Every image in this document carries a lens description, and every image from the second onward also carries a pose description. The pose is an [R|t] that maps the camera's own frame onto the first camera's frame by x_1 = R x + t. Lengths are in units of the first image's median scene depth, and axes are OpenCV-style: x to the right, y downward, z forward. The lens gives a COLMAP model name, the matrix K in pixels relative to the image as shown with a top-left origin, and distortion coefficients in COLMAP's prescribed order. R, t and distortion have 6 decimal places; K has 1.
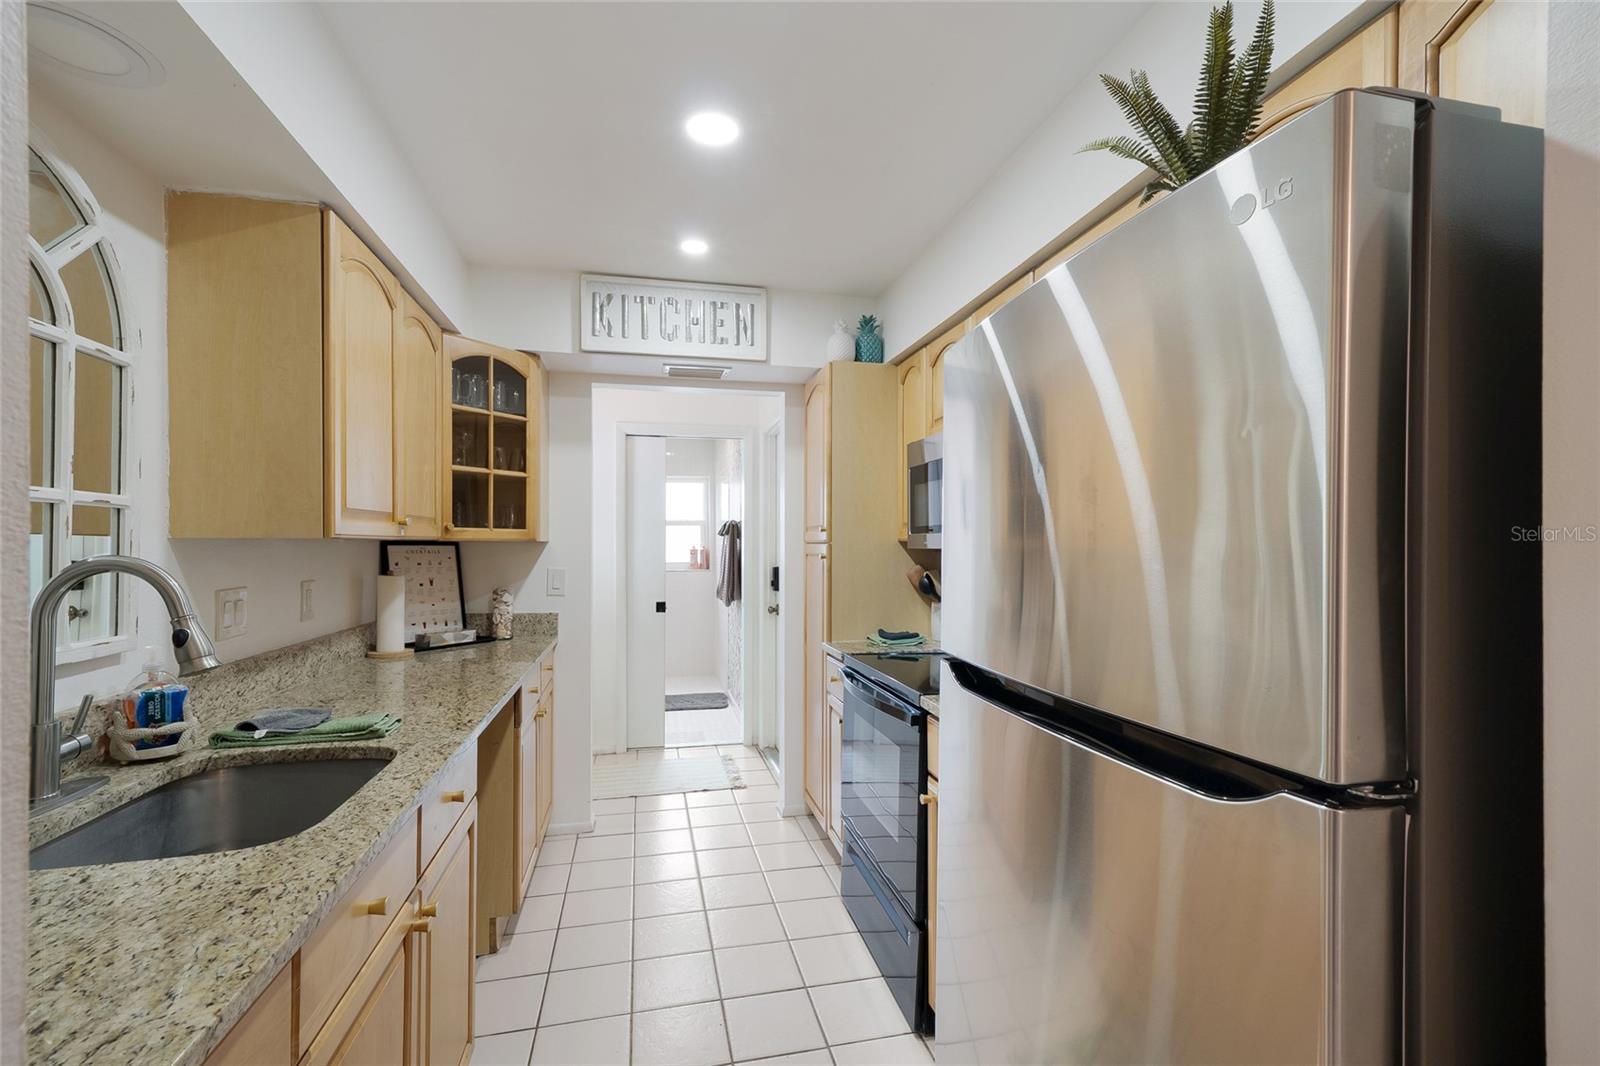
lens RADIAL K [[696.8, 0, 803.5], [0, 696.8, 547.8], [0, 0, 1]] dist [0.001006, -0.000046]
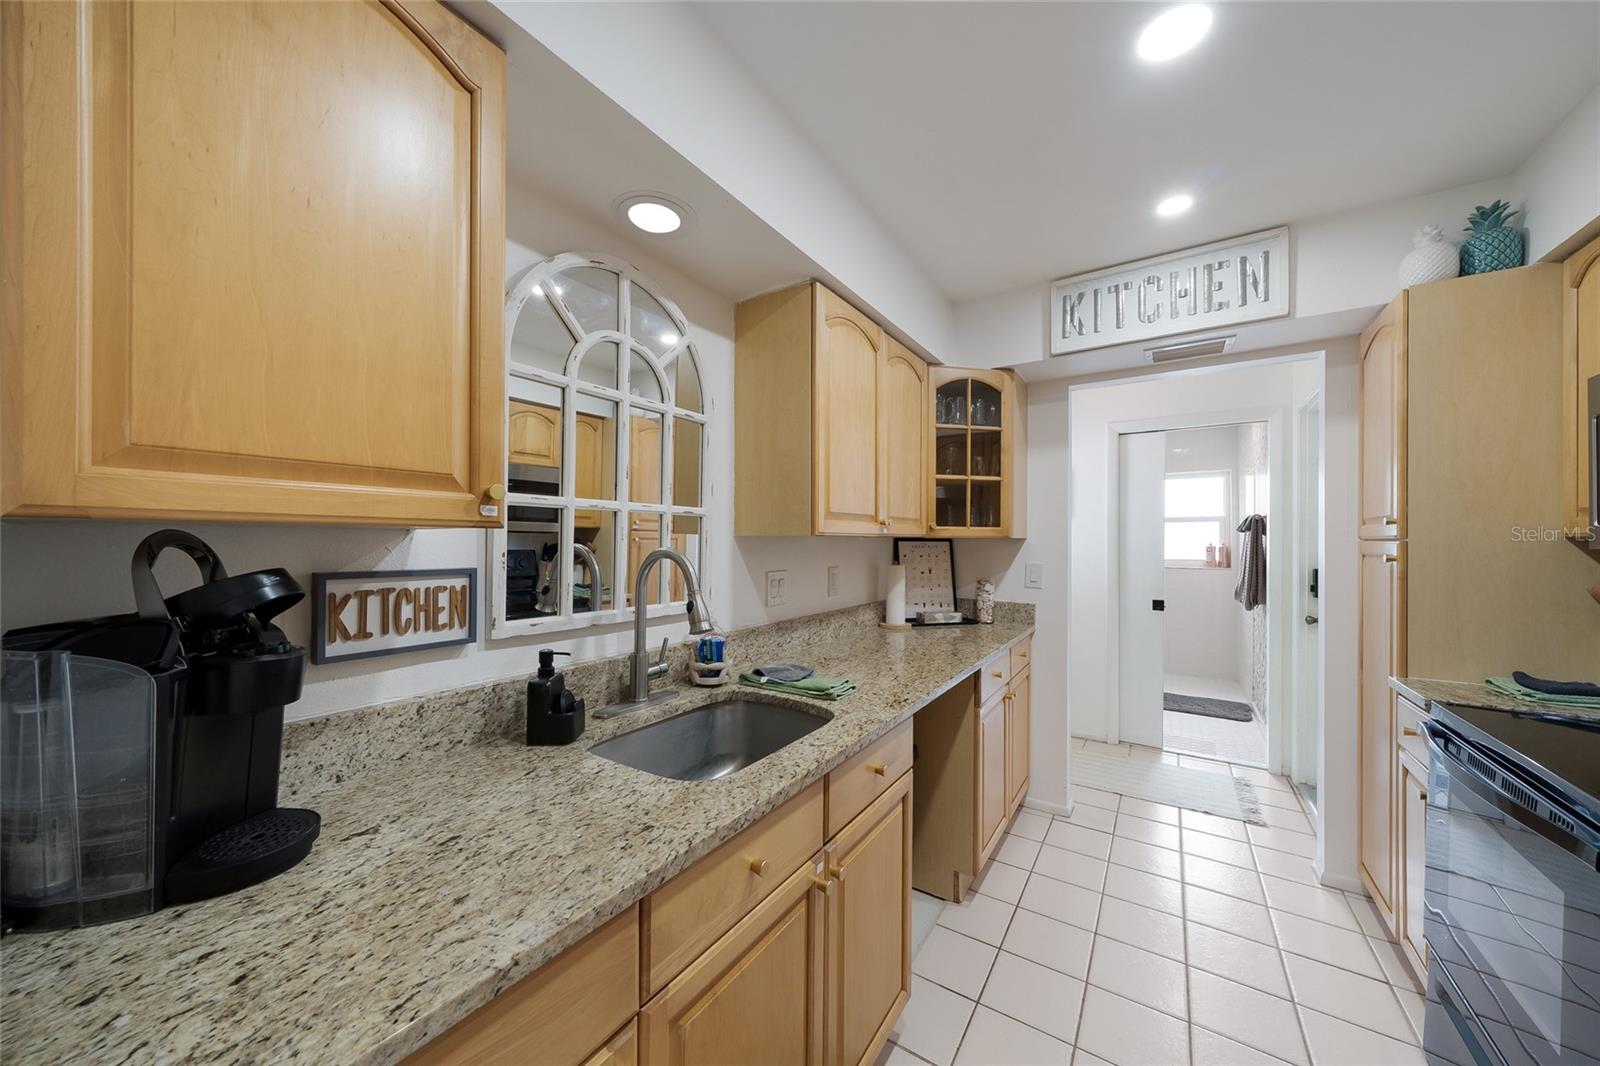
lens RADIAL K [[554.7, 0, 798.2], [0, 554.7, 539.0], [0, 0, 1]] dist [-0.000124, -0.000171]
pose [[0.684850, 0.000102, -0.728684, 0.026084], [-0.006244, 0.999964, -0.005728, -0.000642], [0.728657, 0.008472, 0.684826, 0.149079]]
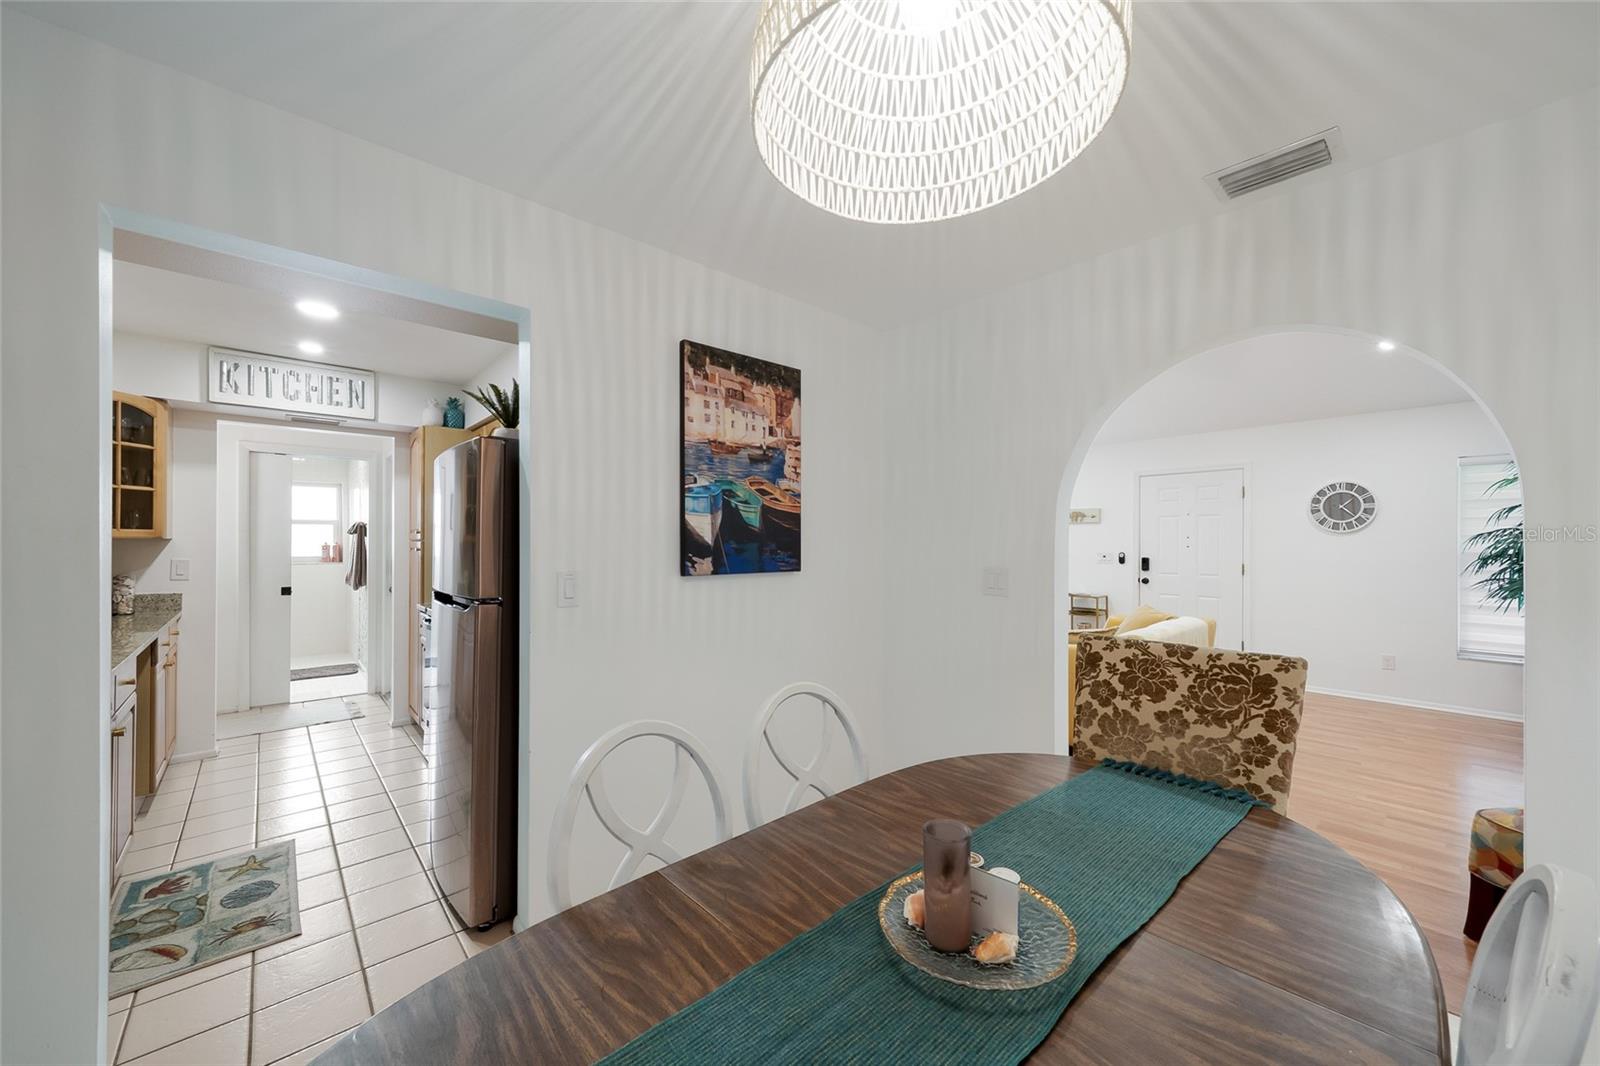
lens RADIAL K [[593.9, 0, 797.6], [0, 593.9, 543.3], [0, 0, 1]] dist [0.002109, 0.000344]
pose [[0.877577, 0.001730, 0.479433, 0.136122], [-0.001070, 0.999998, -0.001651, 0.000439], [-0.479434, 0.000936, 0.877577, -0.577831]]
